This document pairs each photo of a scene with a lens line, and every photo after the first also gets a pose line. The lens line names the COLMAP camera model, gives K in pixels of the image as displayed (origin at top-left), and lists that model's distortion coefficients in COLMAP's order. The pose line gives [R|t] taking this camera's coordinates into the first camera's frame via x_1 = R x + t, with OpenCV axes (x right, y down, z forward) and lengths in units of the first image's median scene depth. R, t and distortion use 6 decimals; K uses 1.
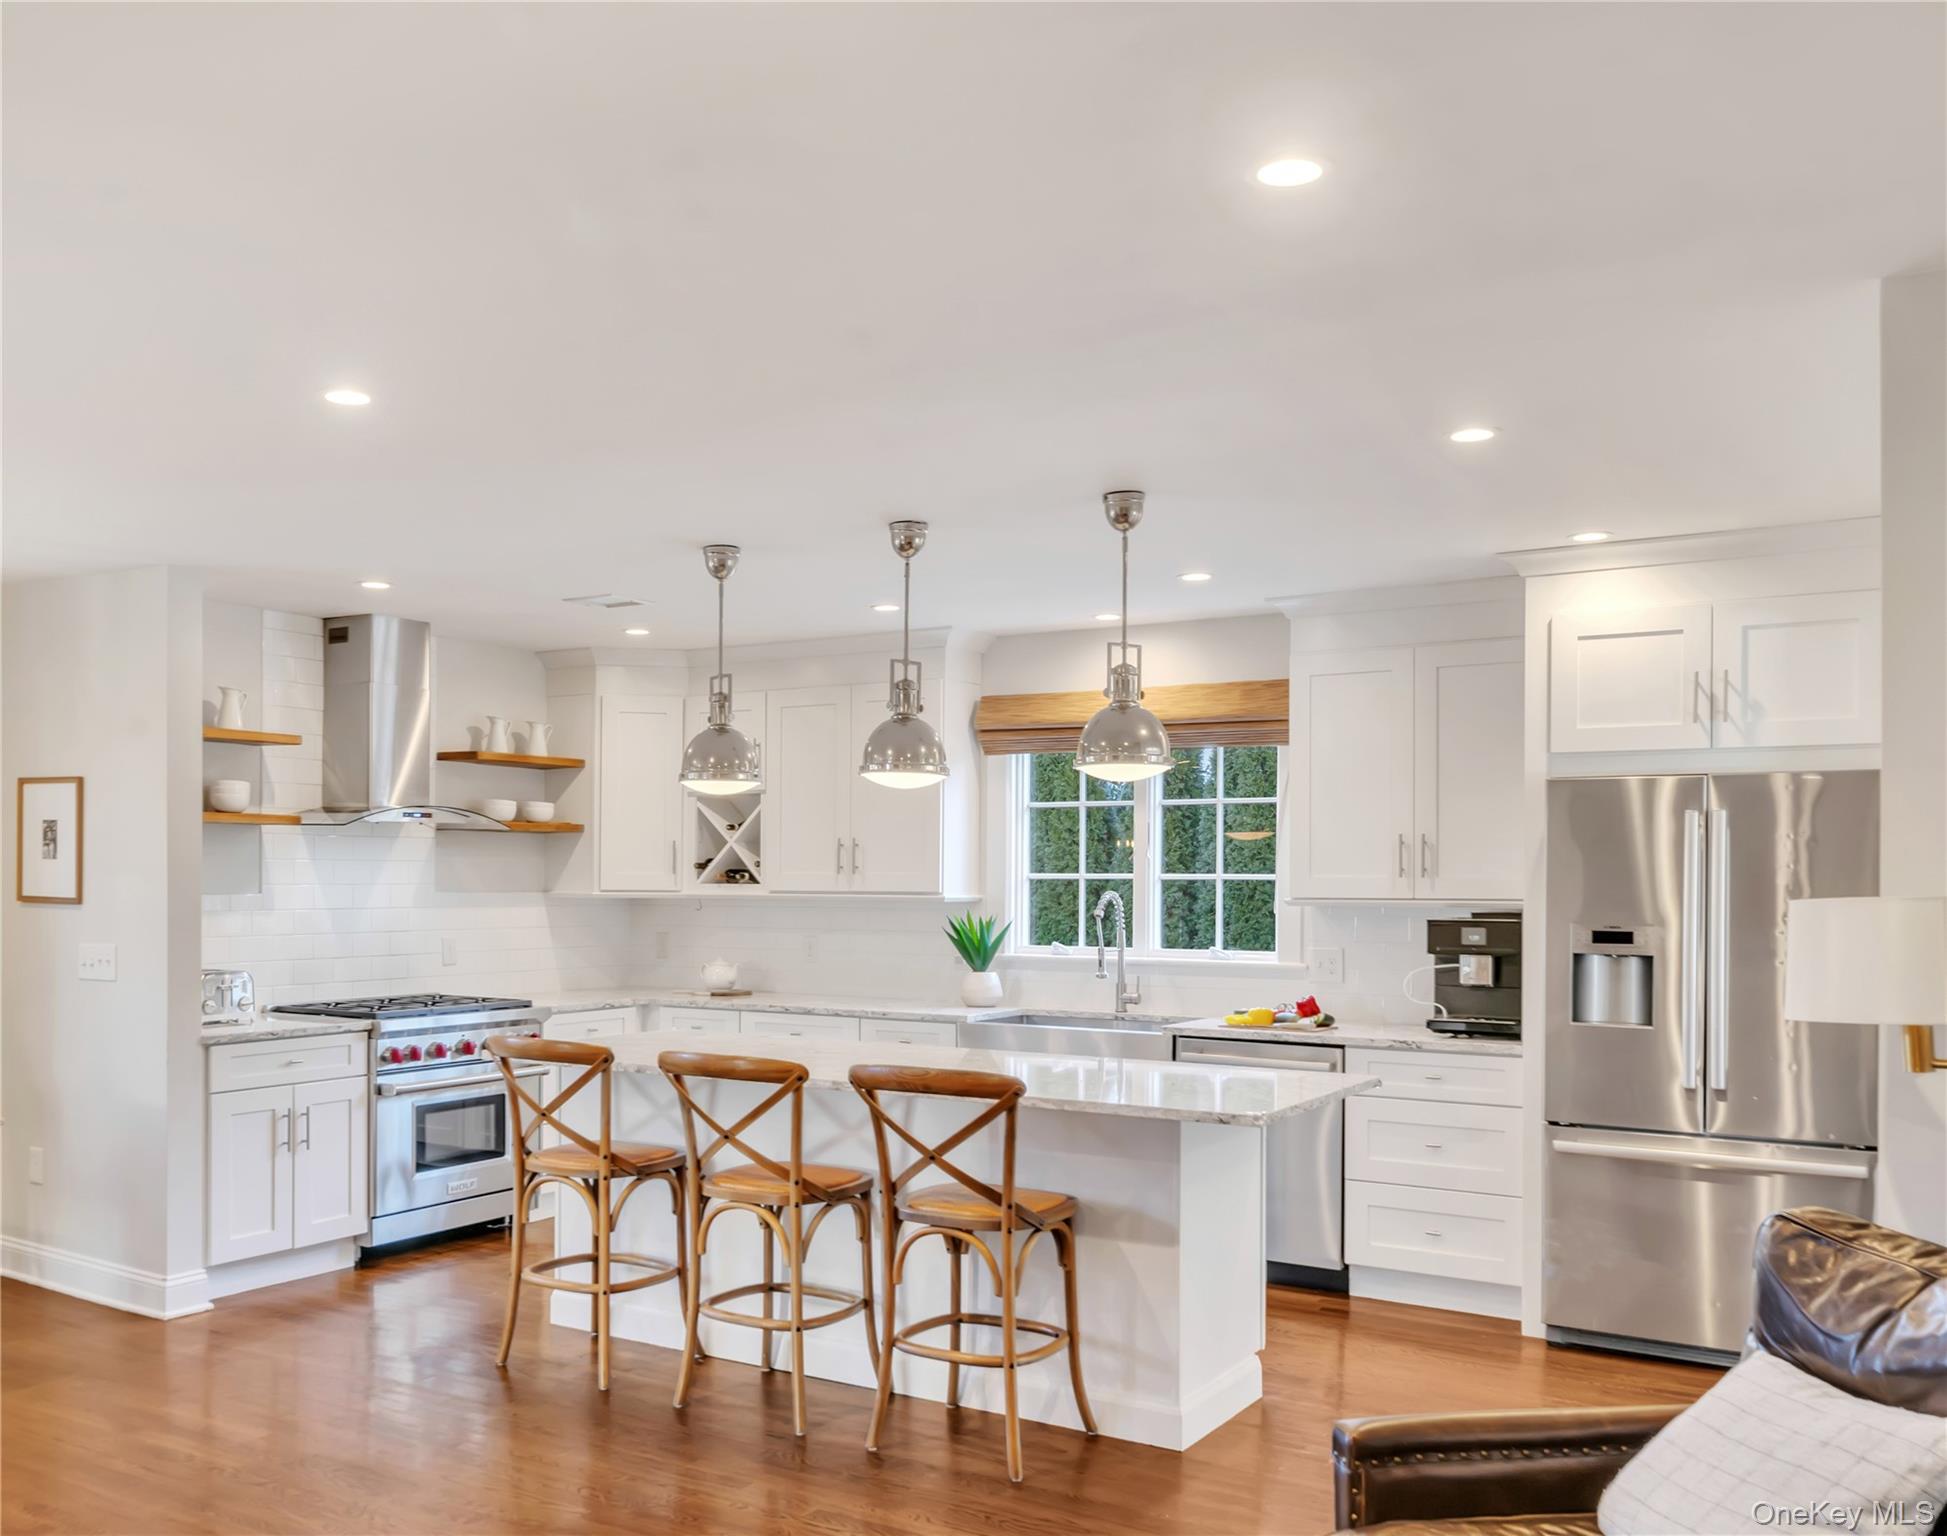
lens RADIAL K [[1698.7, 0, 805.2], [0, 1698.7, 876.0], [0, 0, 1]] dist [-0.009078, -0.005620]
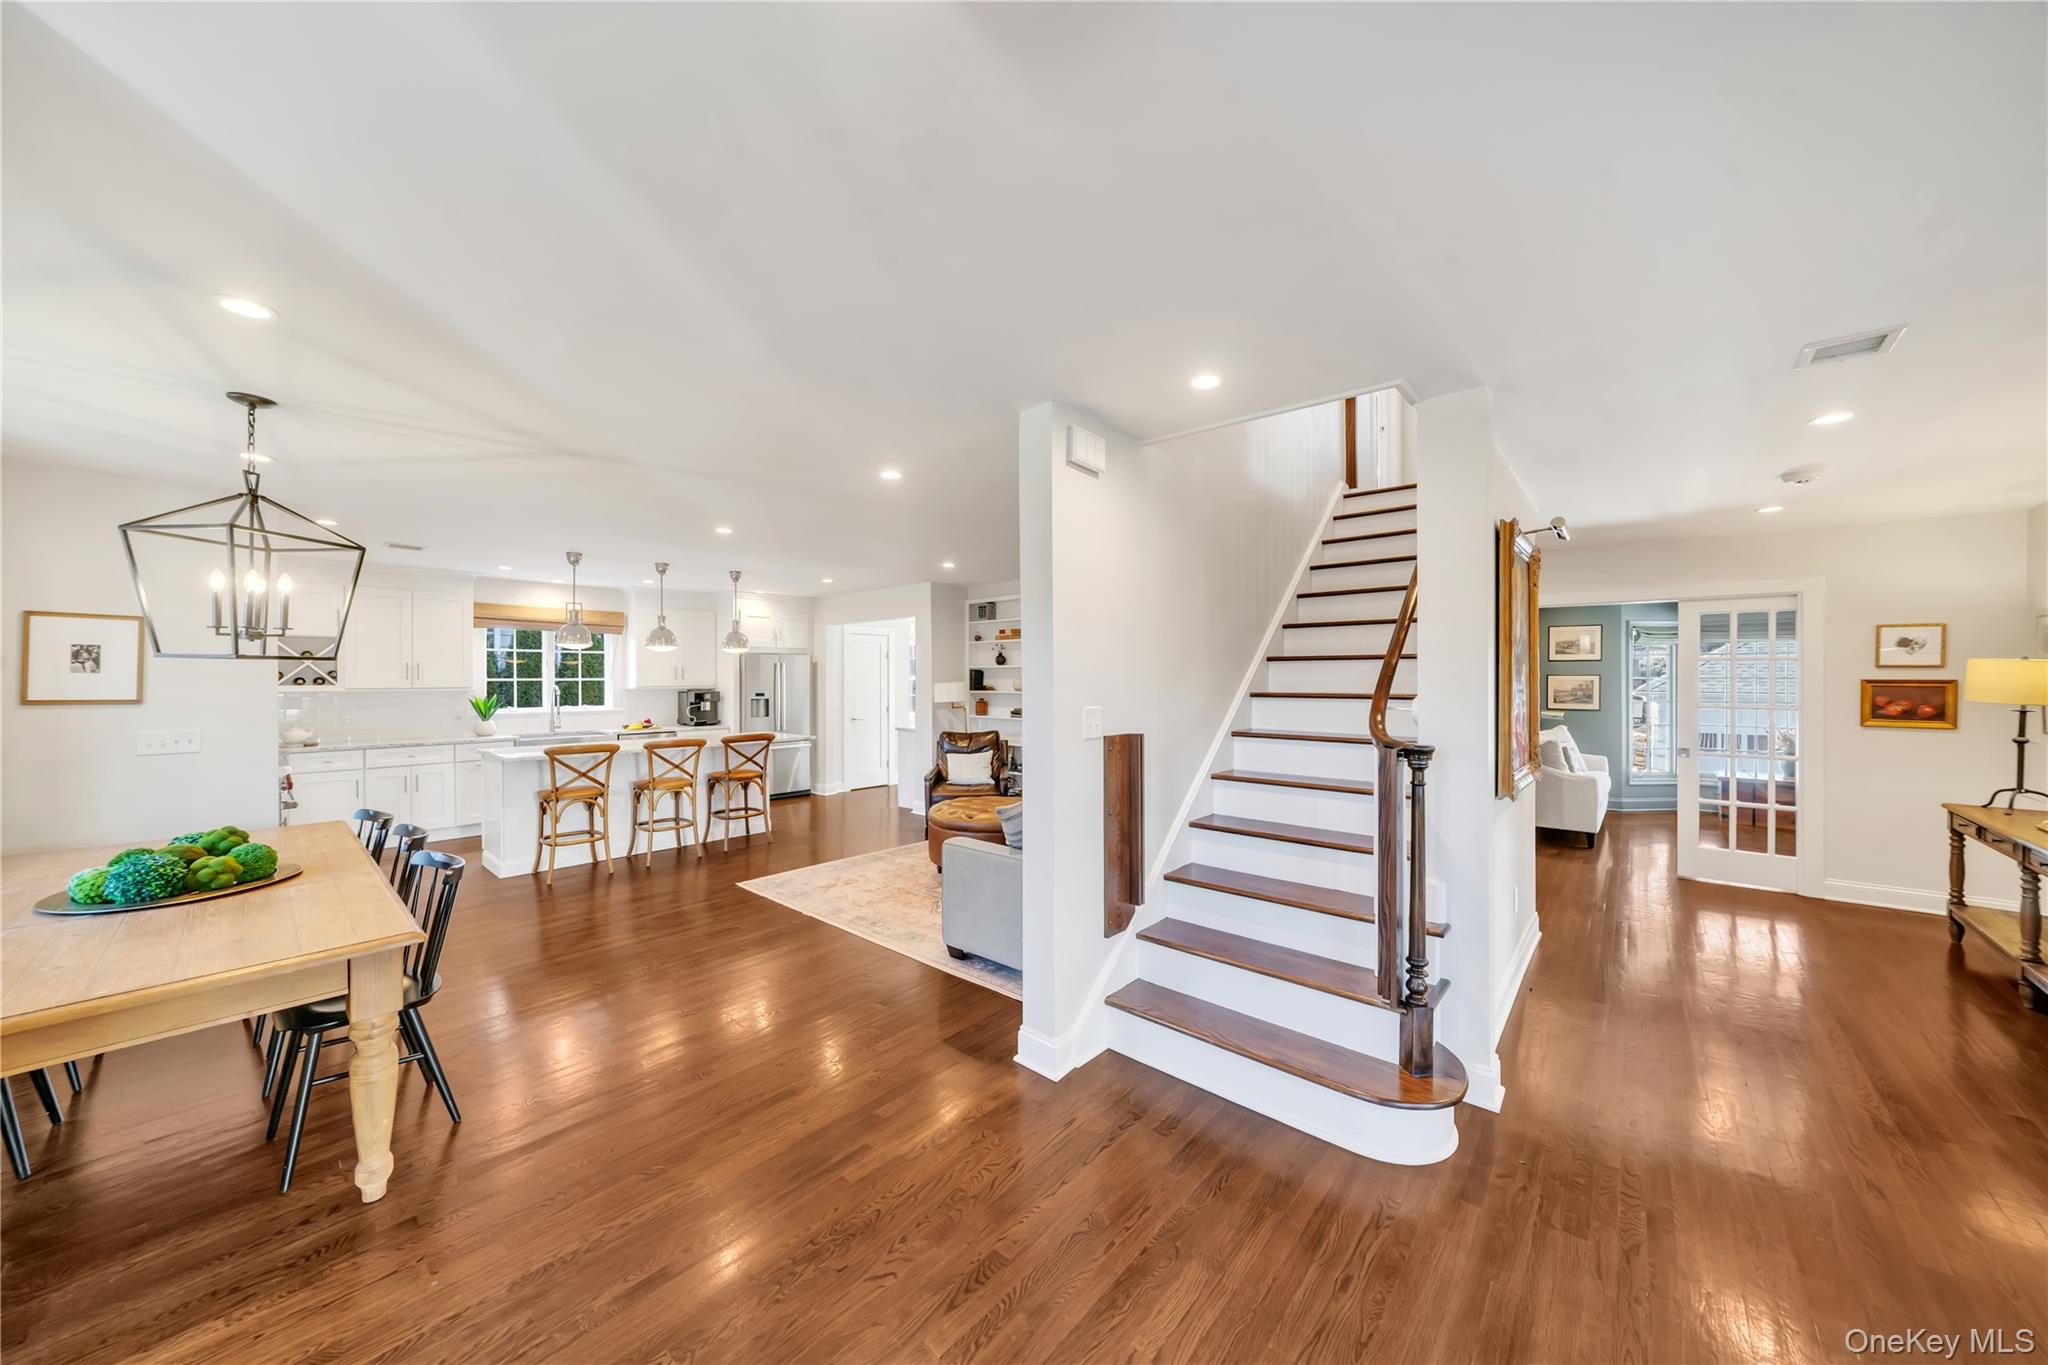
lens RADIAL K [[717.7, 0, 1017.2], [0, 717.7, 651.6], [0, 0, 1]] dist [-0.025319, 0.000008]
pose [[0.126541, 0.030513, 0.991492, -1.048729], [0.003621, 0.999506, -0.031222, -0.008326], [-0.991955, 0.007541, 0.126368, 0.193090]]
